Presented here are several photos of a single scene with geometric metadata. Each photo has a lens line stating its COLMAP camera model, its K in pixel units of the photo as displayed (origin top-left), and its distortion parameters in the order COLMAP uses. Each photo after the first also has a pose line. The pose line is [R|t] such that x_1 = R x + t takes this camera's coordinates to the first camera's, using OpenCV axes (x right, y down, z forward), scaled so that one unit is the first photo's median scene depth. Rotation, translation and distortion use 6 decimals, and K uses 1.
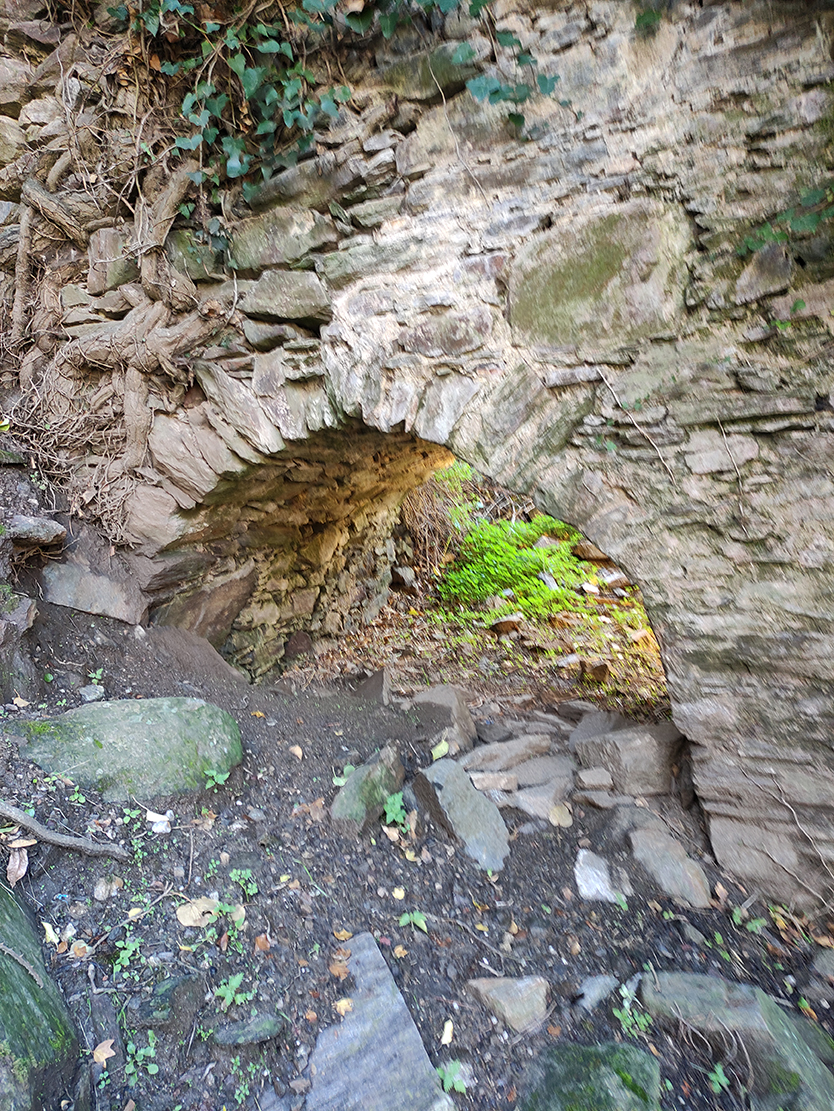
lens RADIAL K [[807.2, 0, 415.2], [0, 807.2, 555.6], [0, 0, 1]] dist [0.048970, -0.008749]
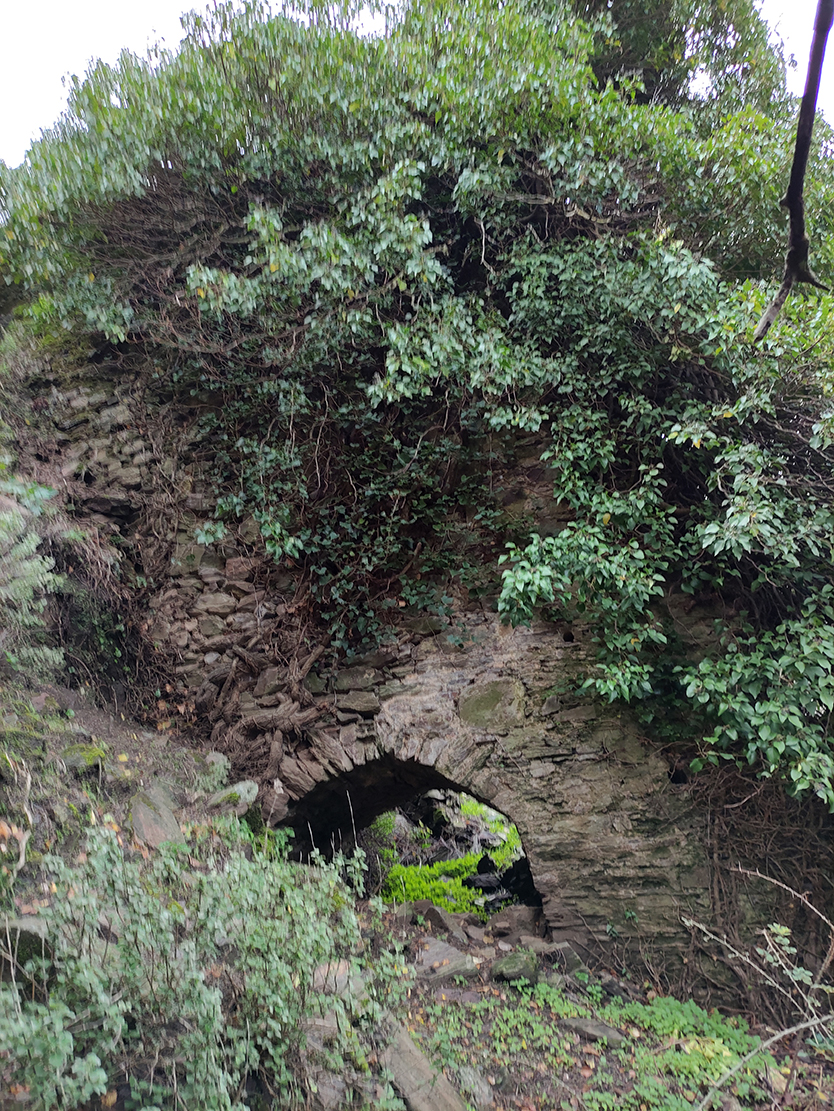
lens RADIAL K [[807.2, 0, 415.7], [0, 807.2, 552.7], [0, 0, 1]] dist [0.048970, -0.008749]
pose [[0.975313, 0.094851, 0.199419, -0.575772], [0.012297, 0.878326, -0.477905, 0.473063], [-0.220484, 0.468559, 0.855476, -1.391950]]
